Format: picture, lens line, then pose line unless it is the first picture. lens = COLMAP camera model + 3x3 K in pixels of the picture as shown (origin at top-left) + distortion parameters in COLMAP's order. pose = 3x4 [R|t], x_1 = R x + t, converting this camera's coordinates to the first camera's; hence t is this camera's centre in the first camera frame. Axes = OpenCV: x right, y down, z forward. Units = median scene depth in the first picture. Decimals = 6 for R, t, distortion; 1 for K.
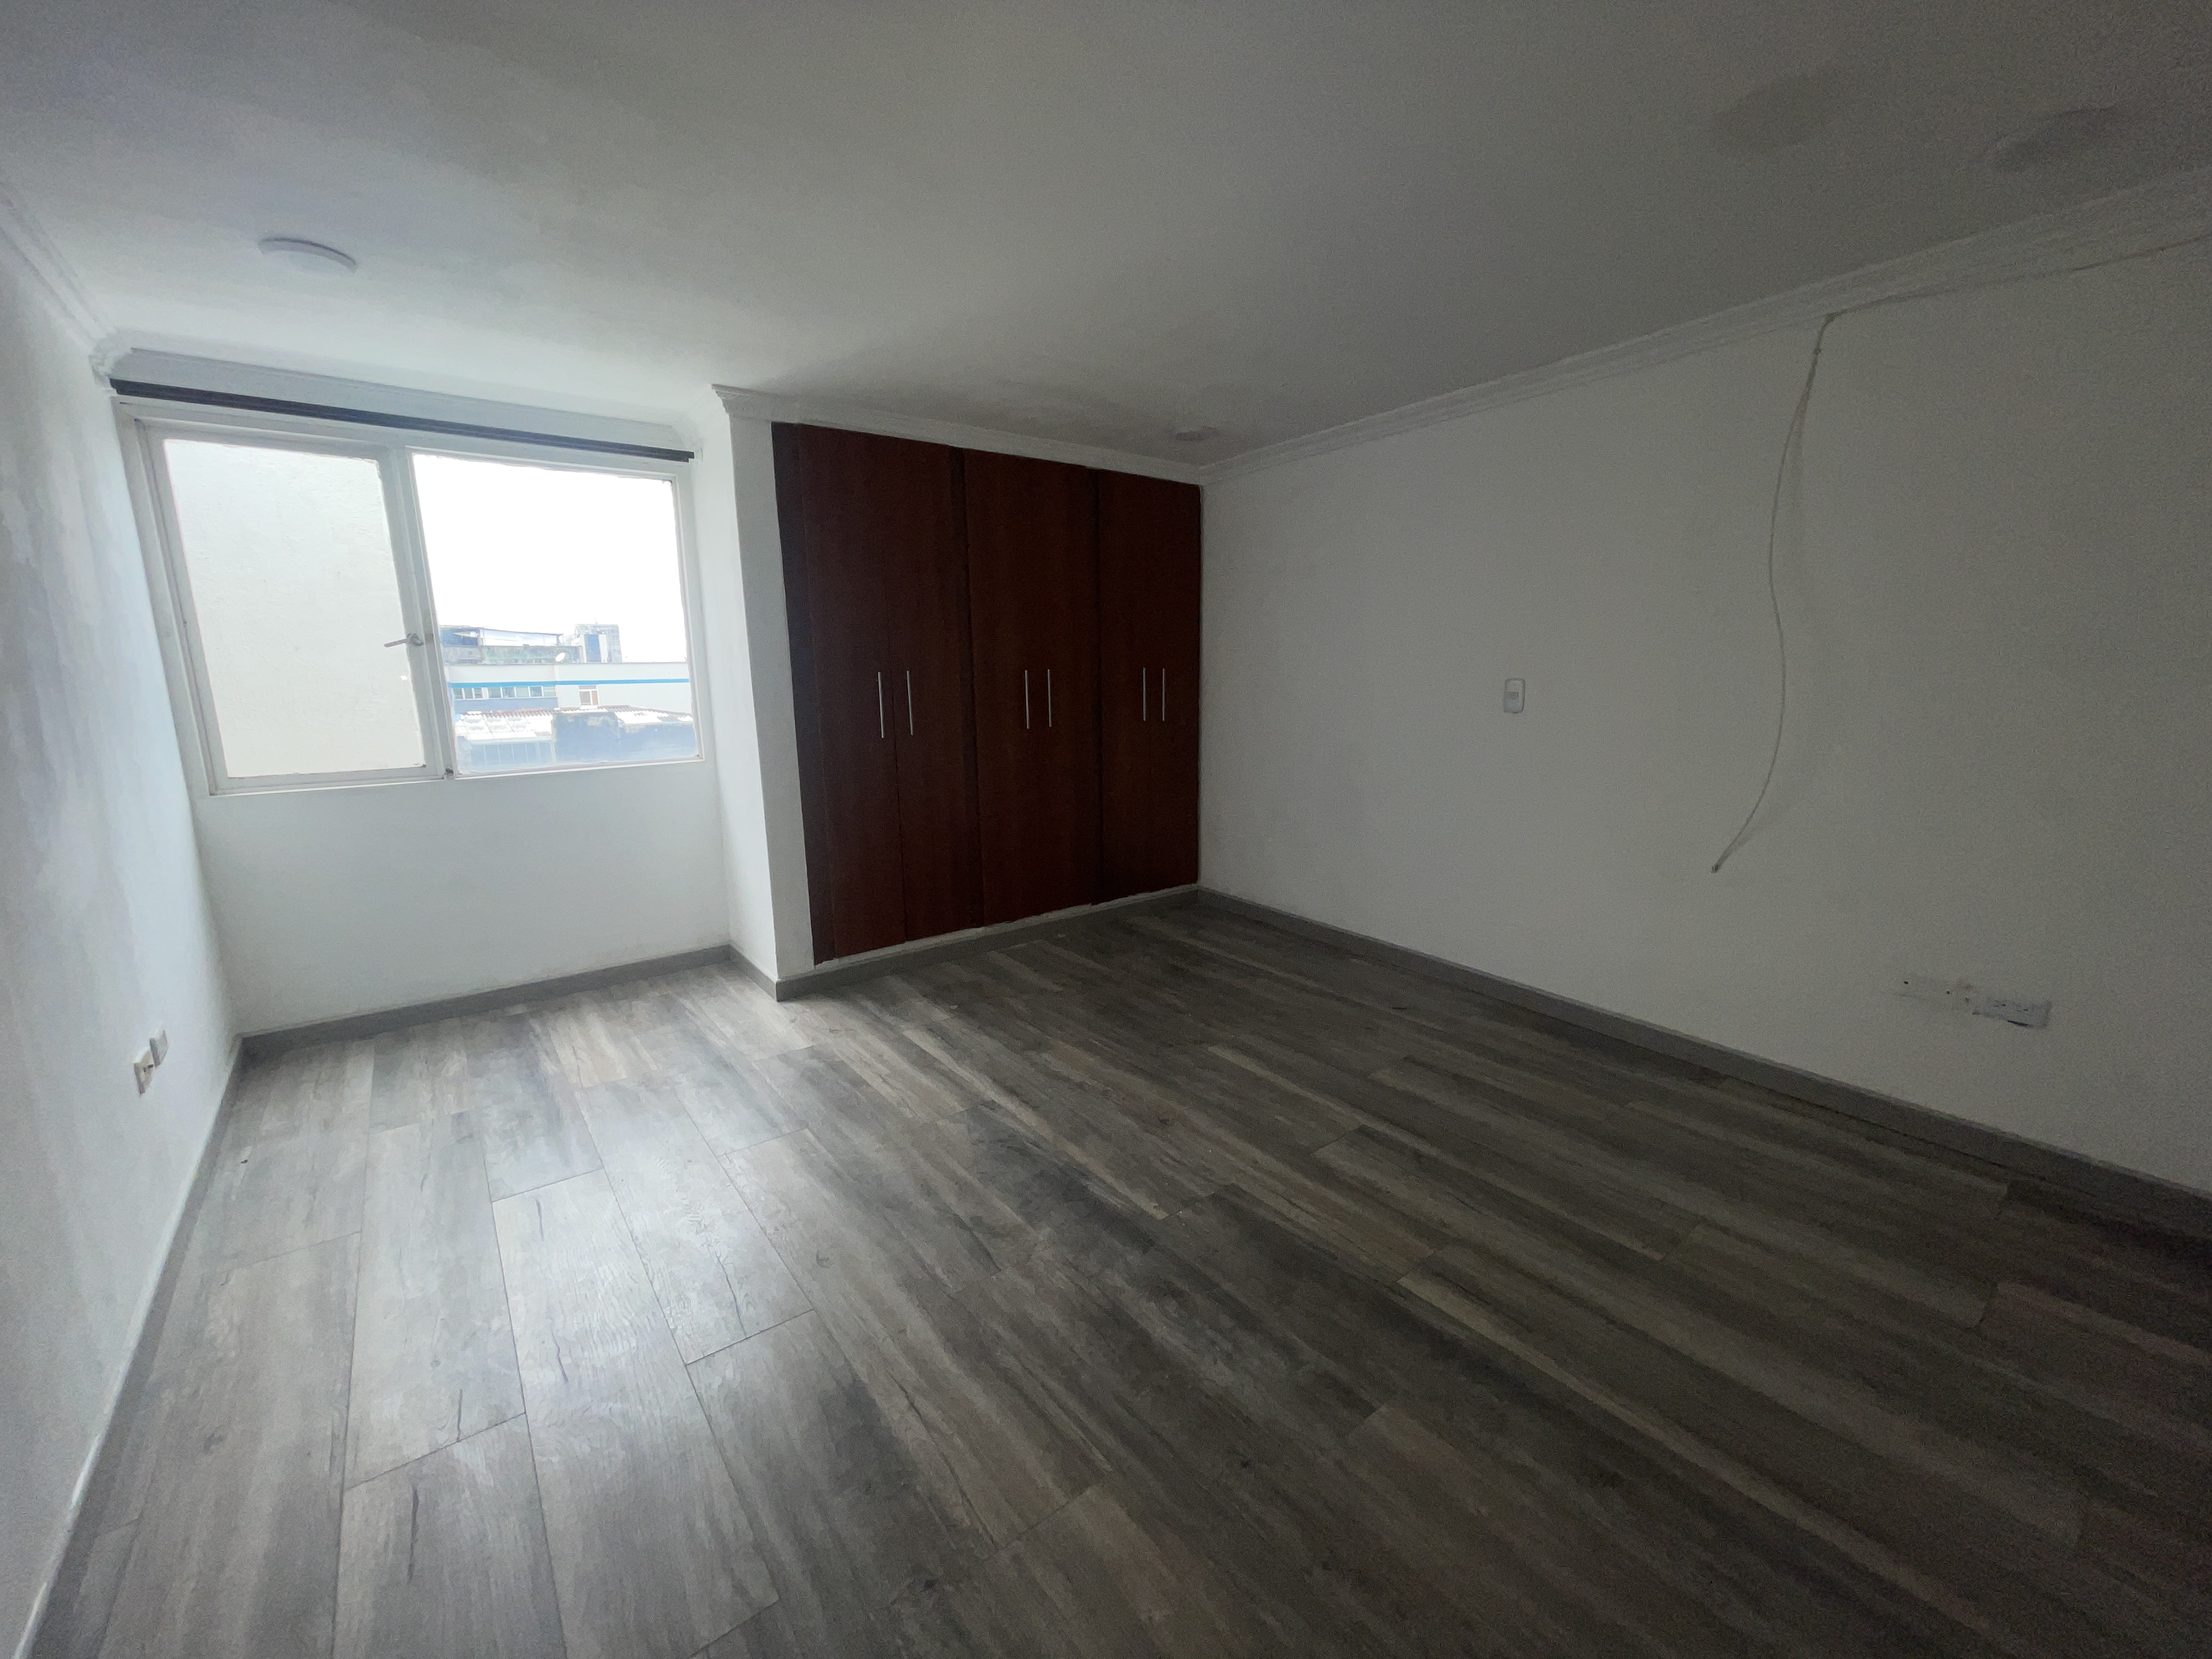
lens RADIAL K [[895.0, 0, 1101.8], [0, 895.0, 826.4], [0, 0, 1]] dist [0.002969, 0.000317]
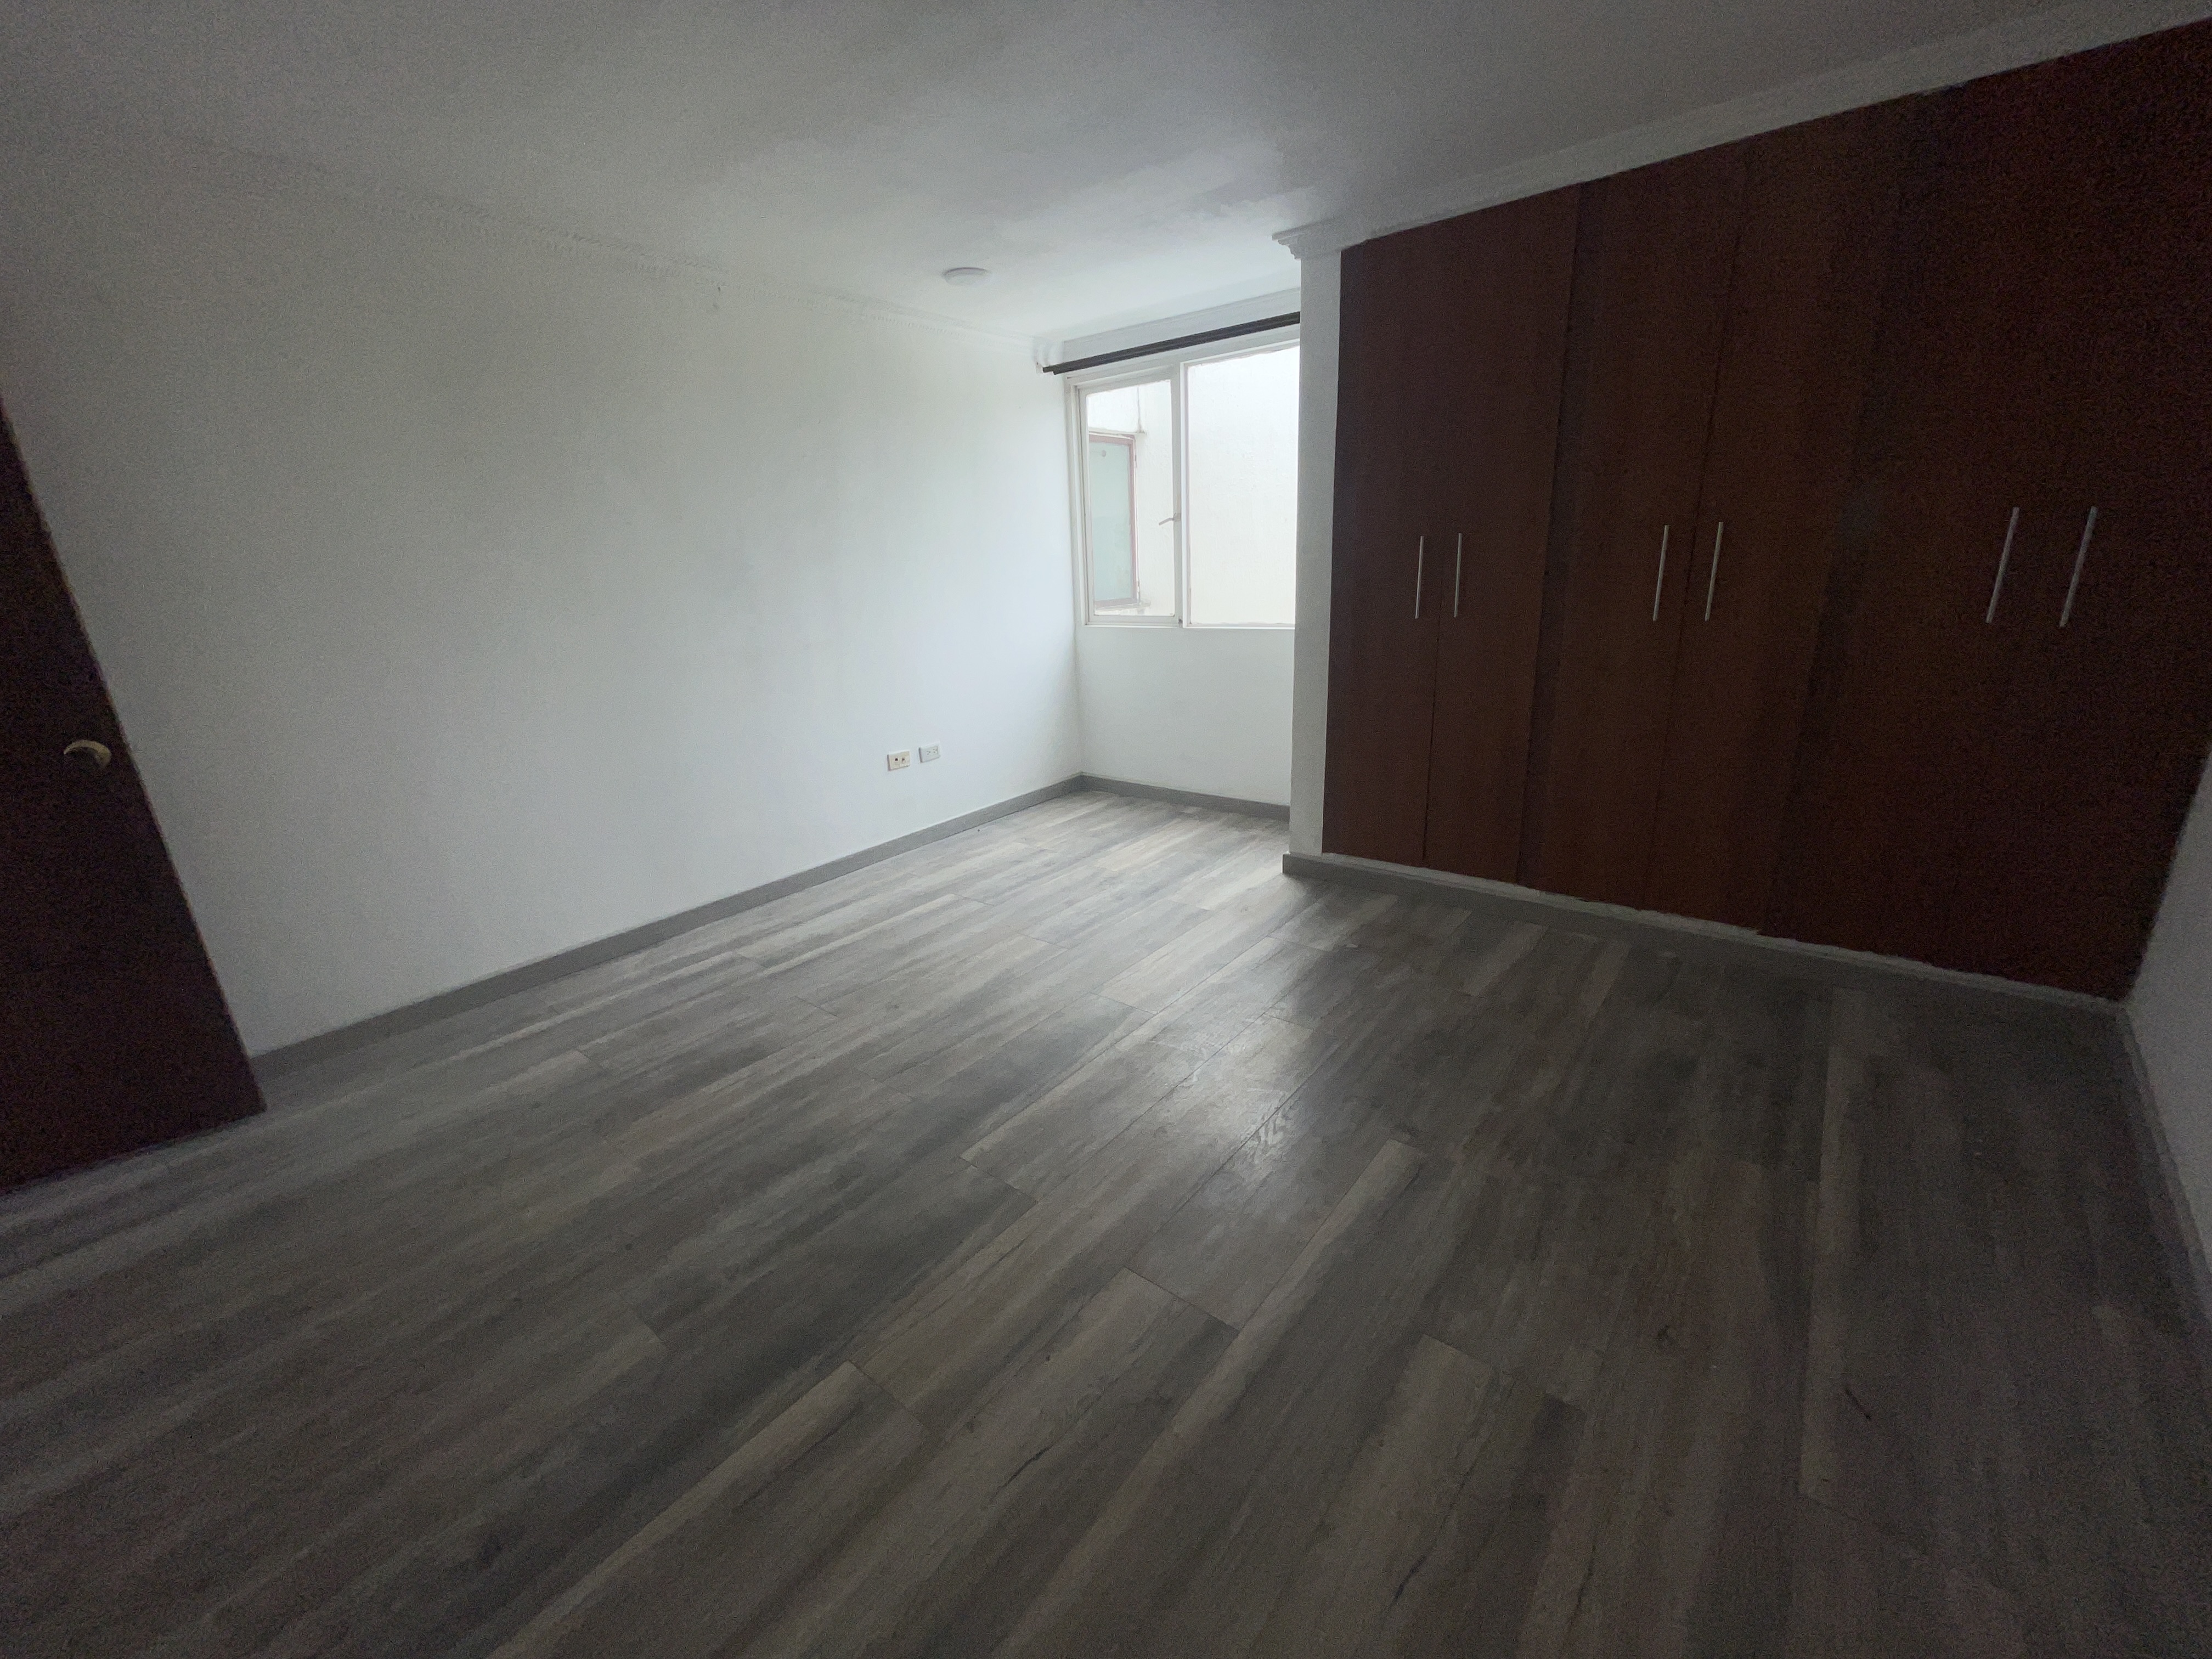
lens RADIAL K [[895.0, 0, 1101.8], [0, 895.0, 826.4], [0, 0, 1]] dist [0.002969, 0.000317]
pose [[0.227403, 0.289323, -0.929828, 0.602104], [-0.133765, 0.955074, 0.264464, -0.111888], [0.964570, 0.064238, 0.255888, 0.604856]]
